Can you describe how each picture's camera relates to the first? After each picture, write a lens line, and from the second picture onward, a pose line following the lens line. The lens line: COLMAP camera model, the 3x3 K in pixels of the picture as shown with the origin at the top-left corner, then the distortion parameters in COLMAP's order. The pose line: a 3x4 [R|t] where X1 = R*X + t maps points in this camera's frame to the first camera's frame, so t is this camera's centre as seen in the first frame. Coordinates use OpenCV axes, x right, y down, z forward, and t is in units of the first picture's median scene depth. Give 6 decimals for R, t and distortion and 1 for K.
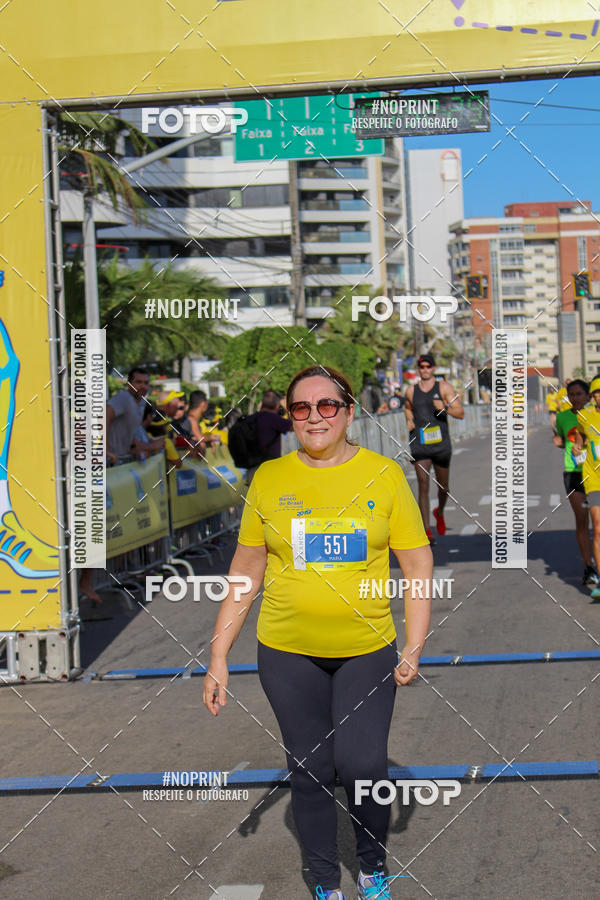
lens RADIAL K [[1694.1, 0, 226.8], [0, 1694.1, 493.0], [0, 0, 1]] dist [0.011979, 0.539286]
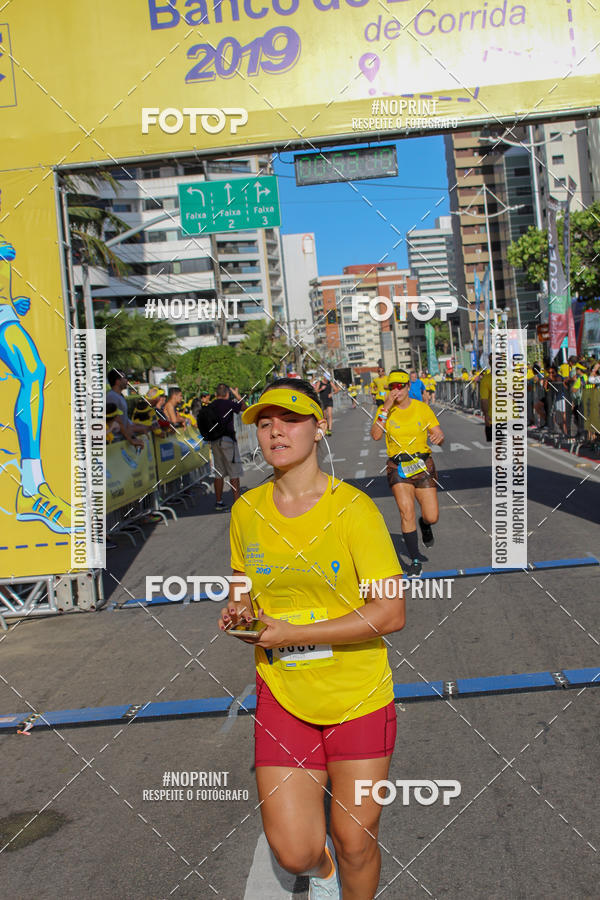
lens RADIAL K [[1607.0, 0, 274.7], [0, 1607.0, 453.0], [0, 0, 1]] dist [-0.046804, 0.146556]
pose [[0.998777, -0.047364, 0.014194, 0.066202], [0.047478, 0.998842, -0.007821, 0.013522], [-0.013807, 0.008486, 0.999869, -0.486163]]
